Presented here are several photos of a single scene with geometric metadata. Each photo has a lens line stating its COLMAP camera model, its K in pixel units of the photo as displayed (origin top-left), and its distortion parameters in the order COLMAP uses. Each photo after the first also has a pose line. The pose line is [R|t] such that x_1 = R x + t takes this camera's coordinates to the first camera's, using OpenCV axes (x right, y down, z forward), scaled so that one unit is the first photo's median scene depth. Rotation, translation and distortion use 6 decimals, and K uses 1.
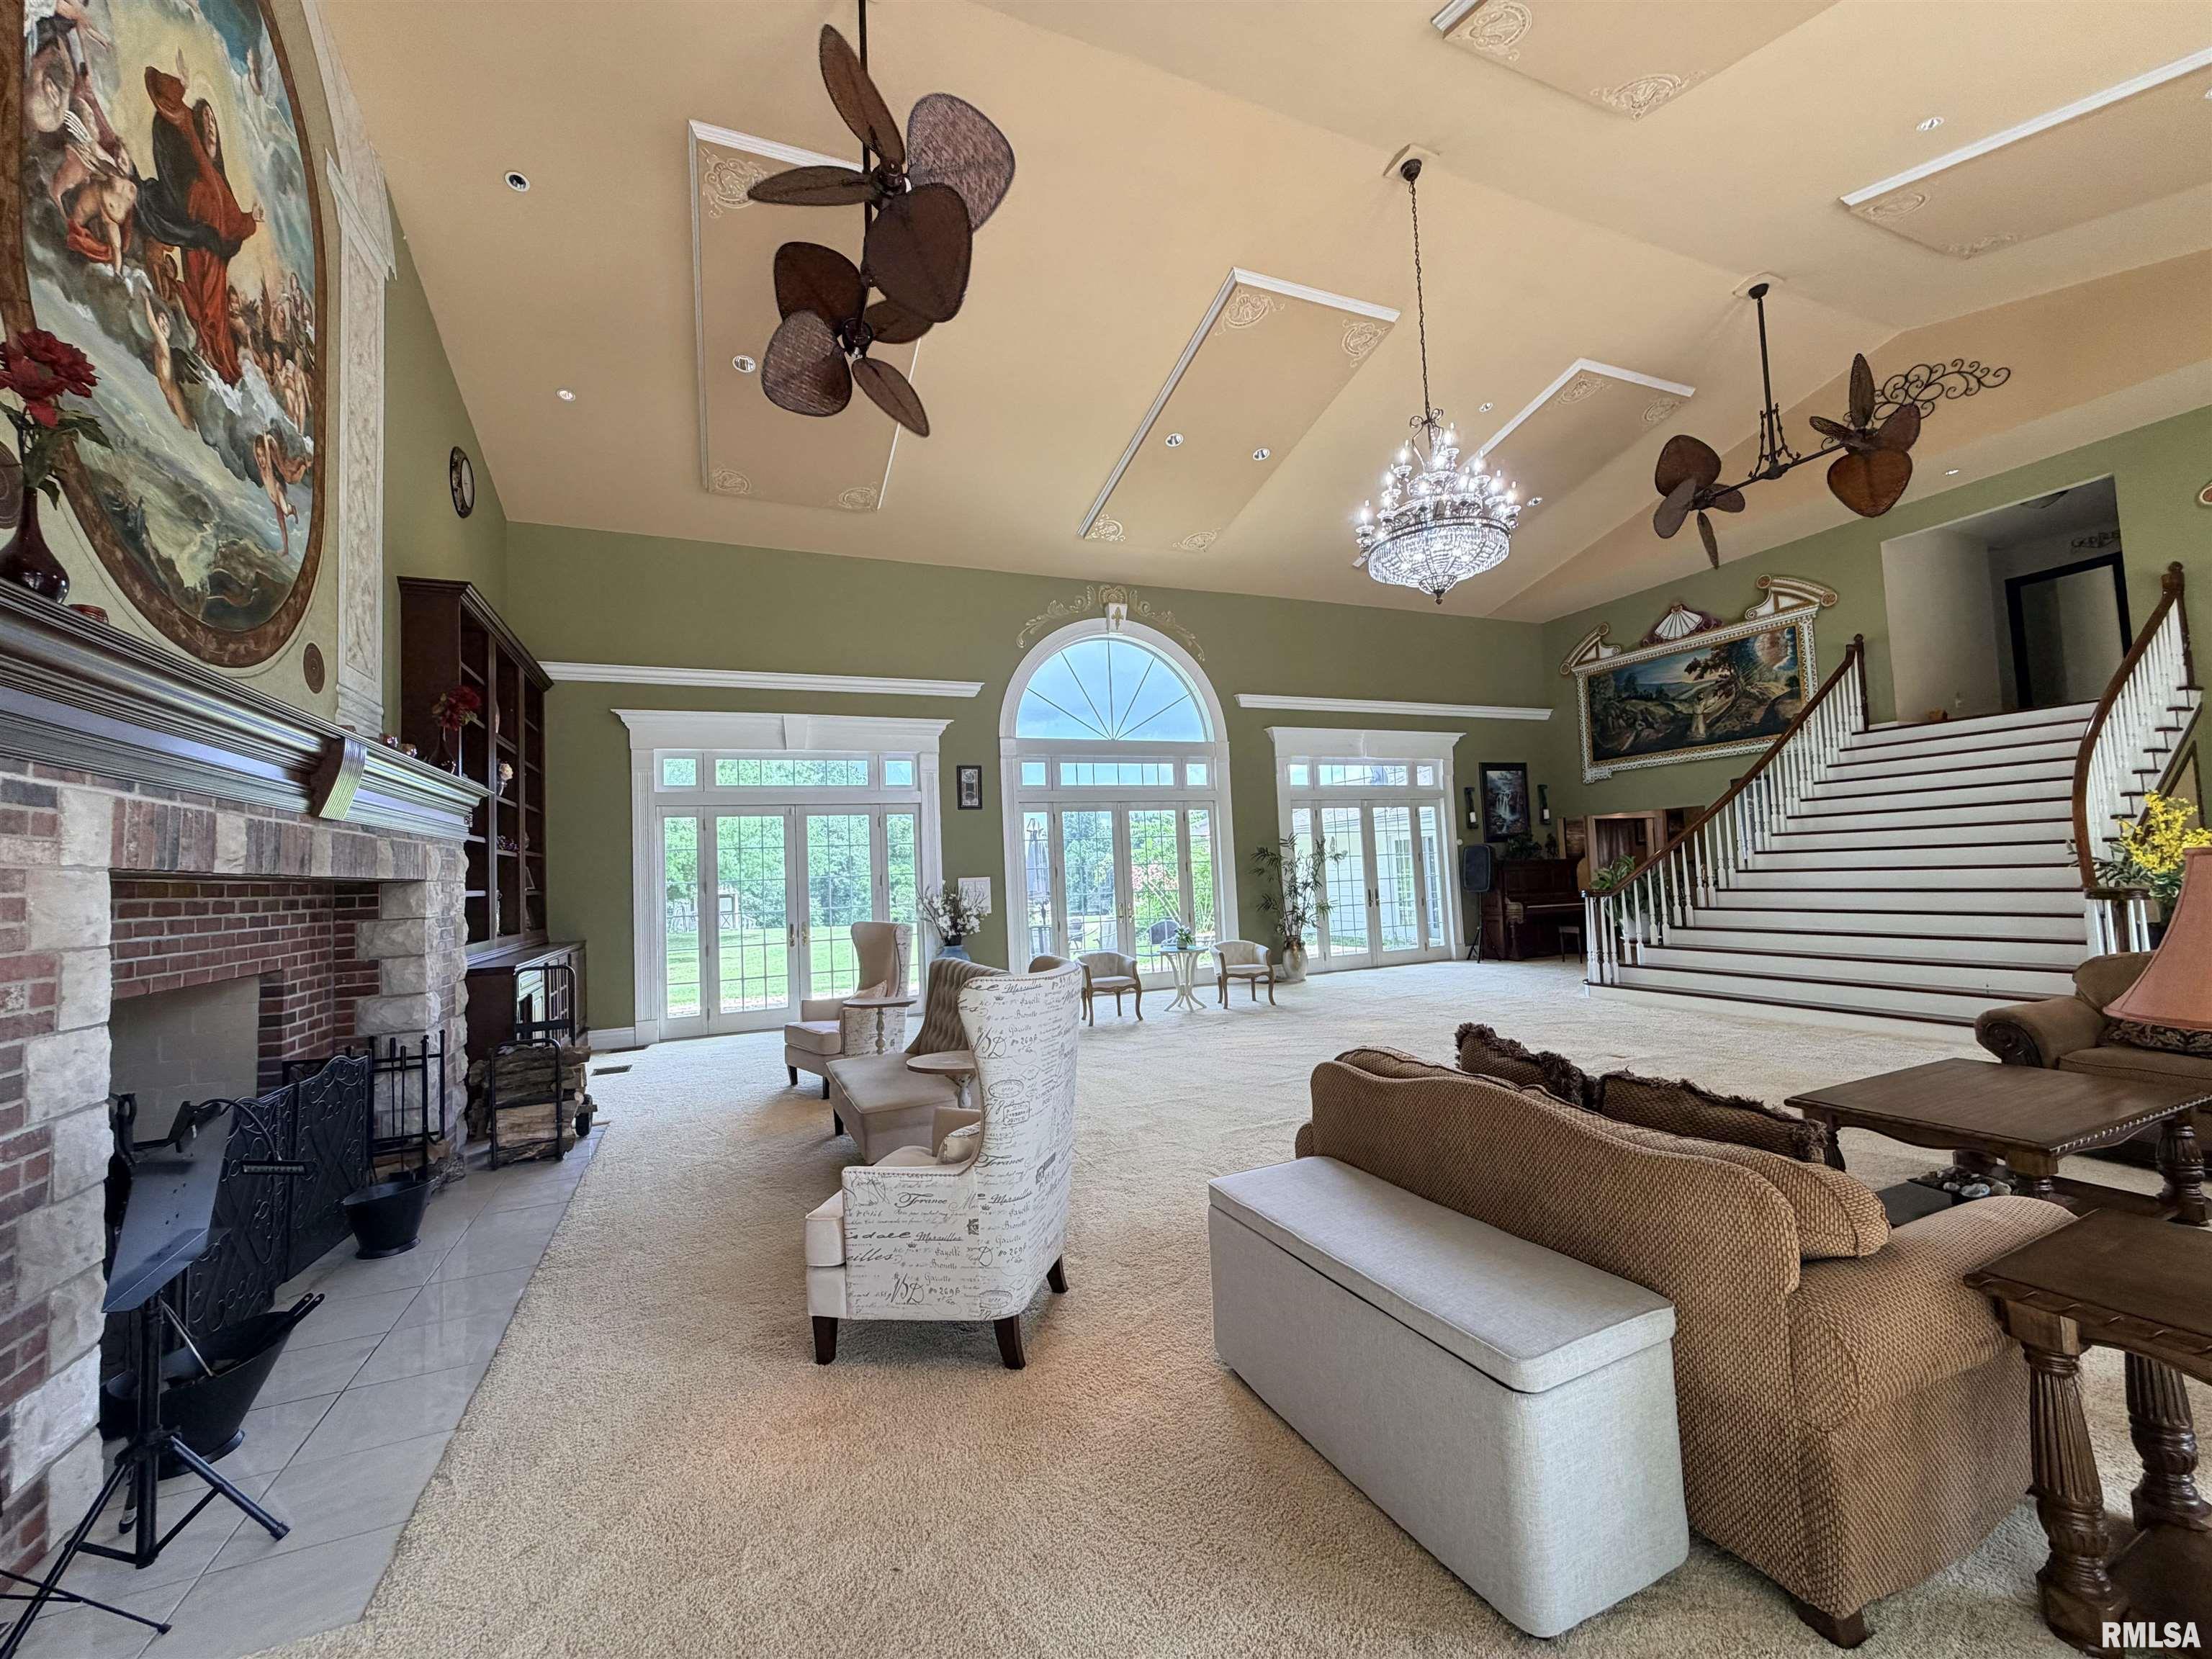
lens RADIAL K [[881.6, 0, 1098.1], [0, 881.6, 828.6], [0, 0, 1]] dist [-0.000285, 0.000012]
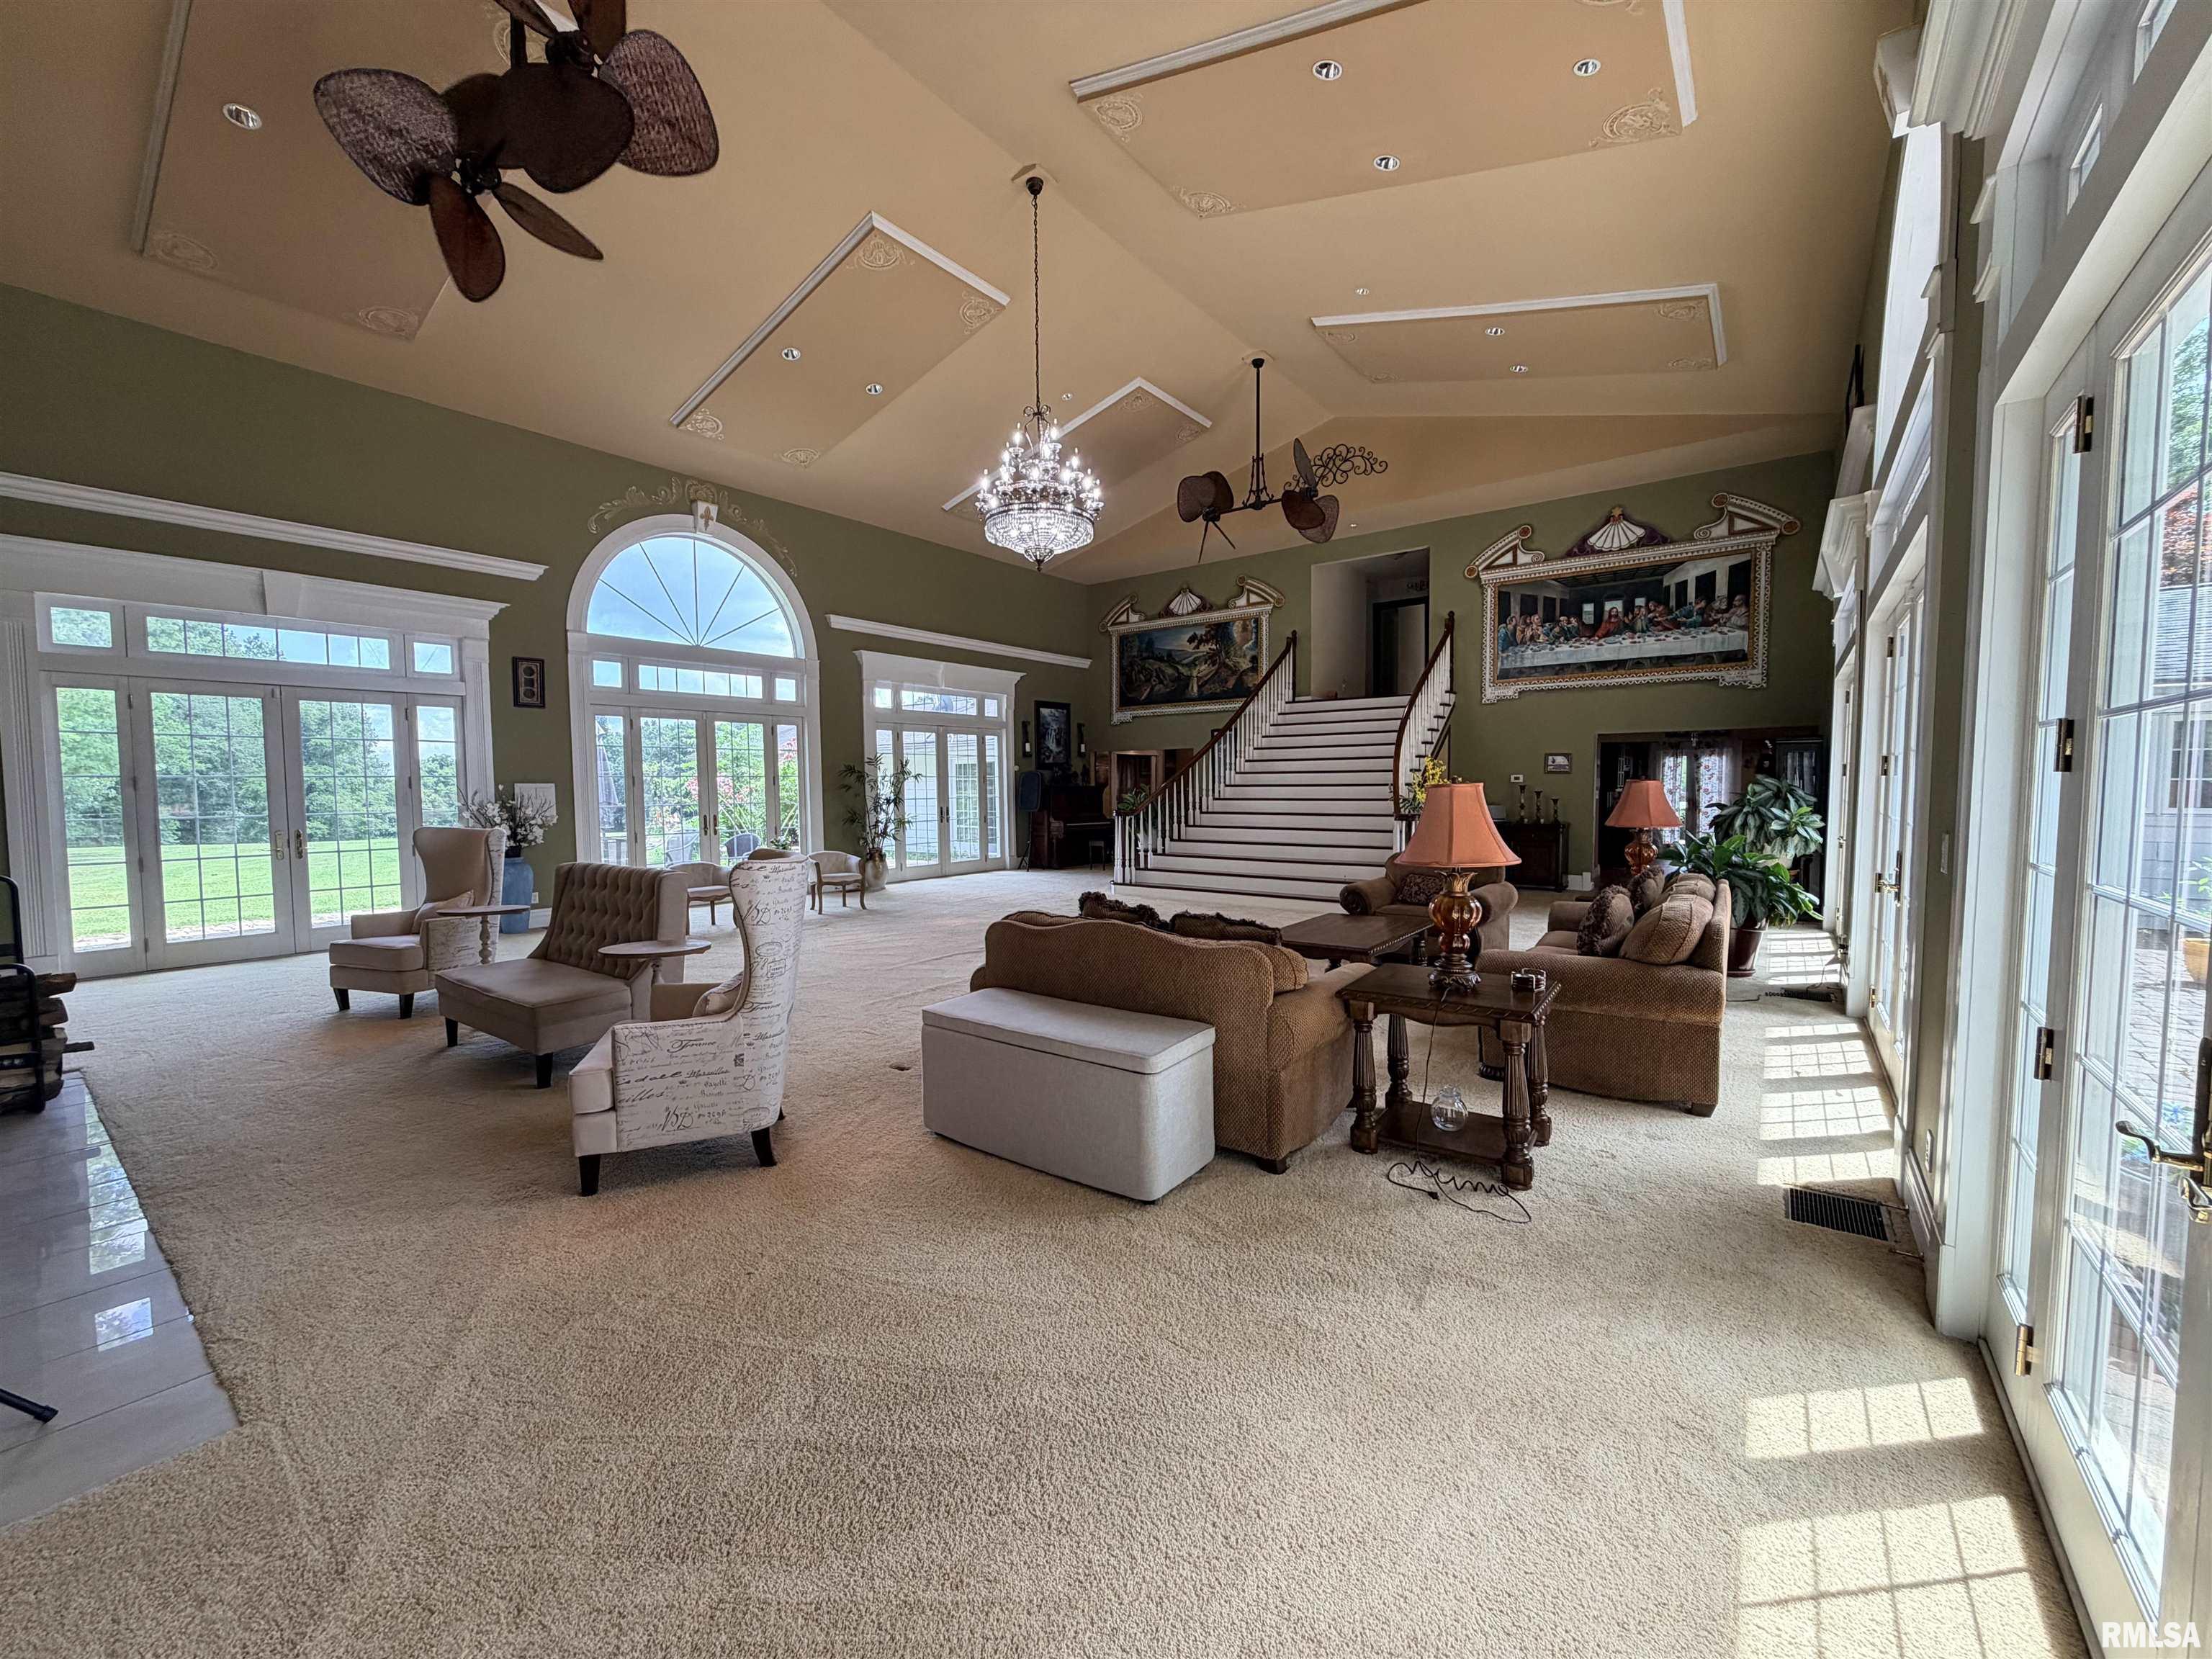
lens RADIAL K [[881.6, 0, 1098.1], [0, 881.6, 828.6], [0, 0, 1]] dist [-0.000285, 0.000012]
pose [[0.869979, 0.010634, 0.492973, -0.094150], [-0.054778, 0.995663, 0.075192, 0.002085], [-0.490036, -0.092419, 0.866789, -0.086231]]
